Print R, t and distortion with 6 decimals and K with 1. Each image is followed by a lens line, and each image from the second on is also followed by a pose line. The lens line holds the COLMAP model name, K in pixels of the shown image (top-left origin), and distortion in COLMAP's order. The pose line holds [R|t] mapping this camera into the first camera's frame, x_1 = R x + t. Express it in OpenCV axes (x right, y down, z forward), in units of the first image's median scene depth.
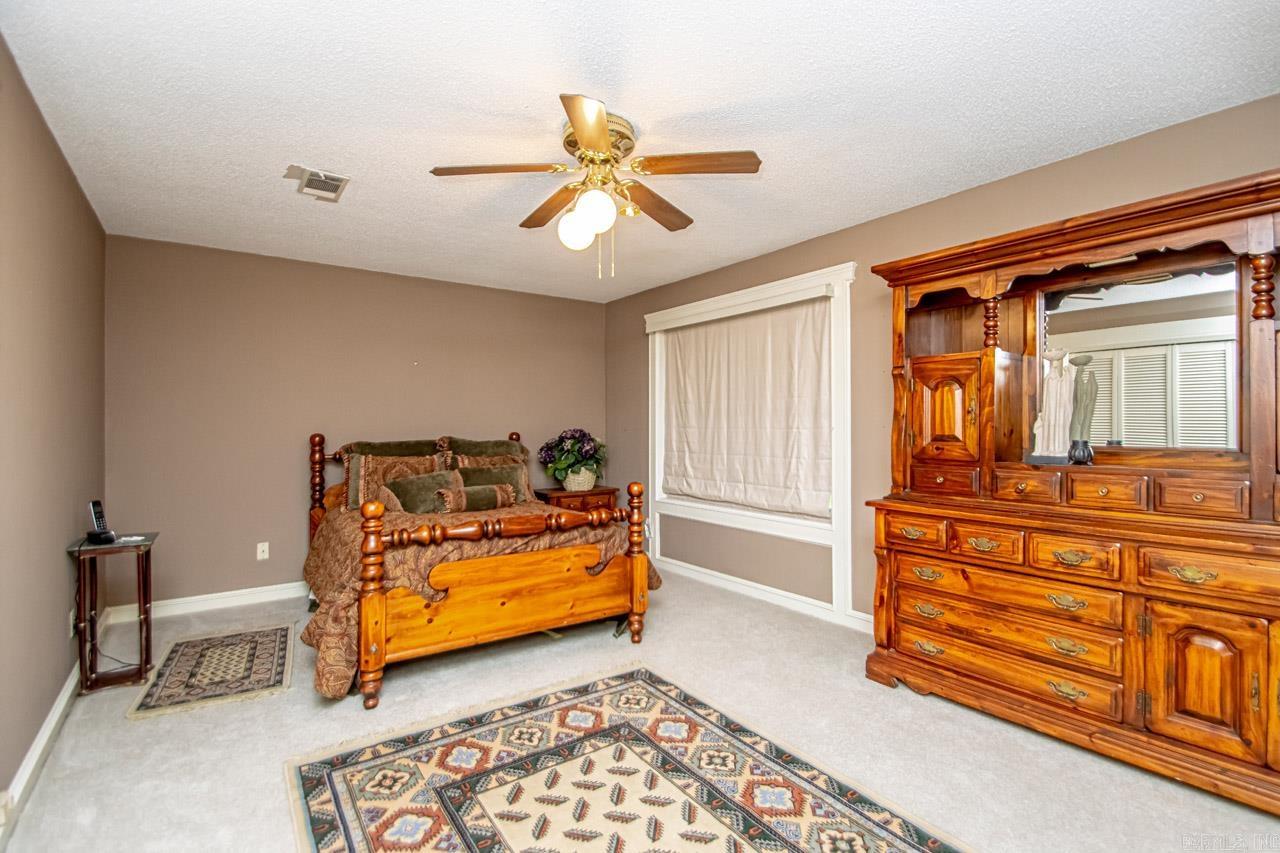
lens RADIAL K [[613.4, 0, 641.0], [0, 613.4, 424.2], [0, 0, 1]] dist [0.005690, -0.006620]
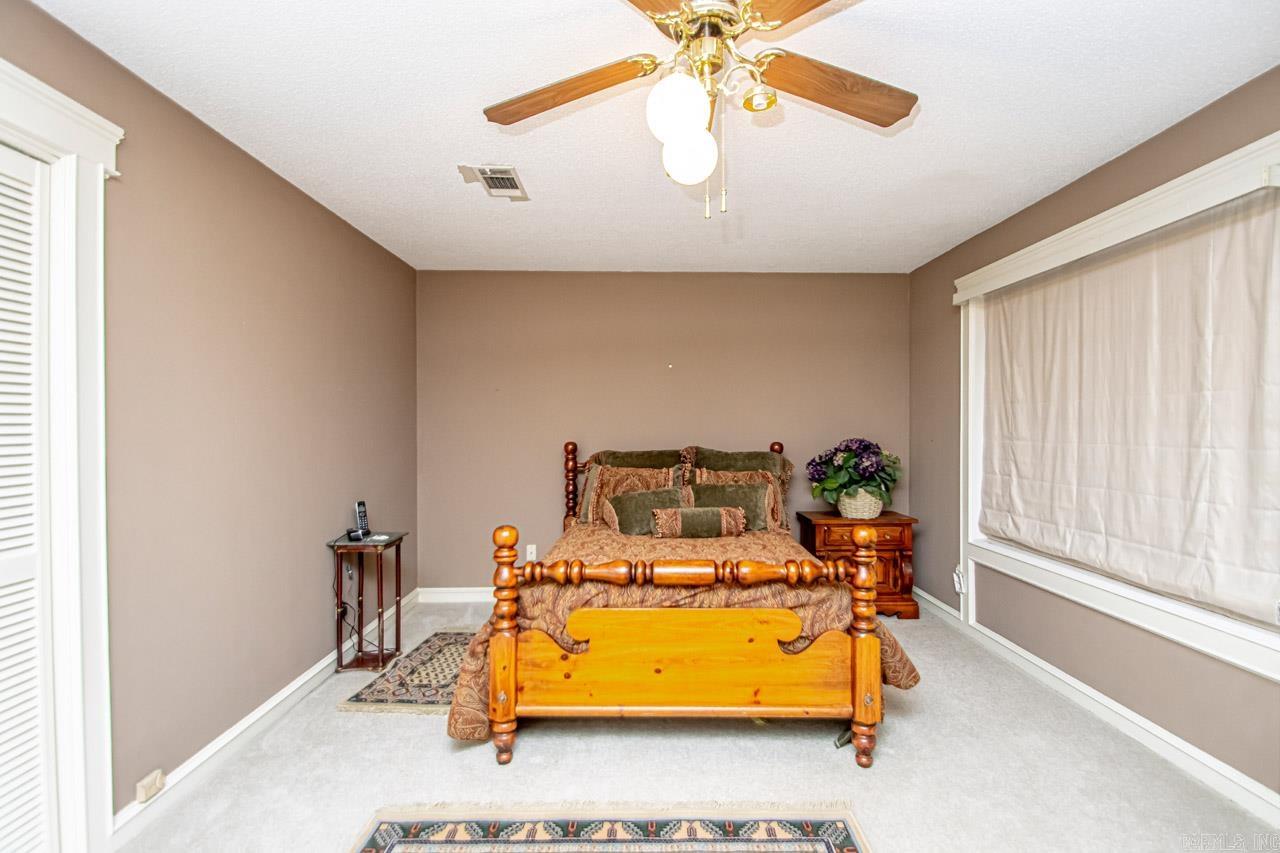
lens RADIAL K [[613.4, 0, 641.7], [0, 613.4, 427.1], [0, 0, 1]] dist [0.005690, -0.006620]
pose [[0.821539, 0.001078, -0.570151, 0.200759], [0.001242, 0.999992, 0.003680, -0.017827], [0.570151, -0.003731, 0.821532, 0.360010]]
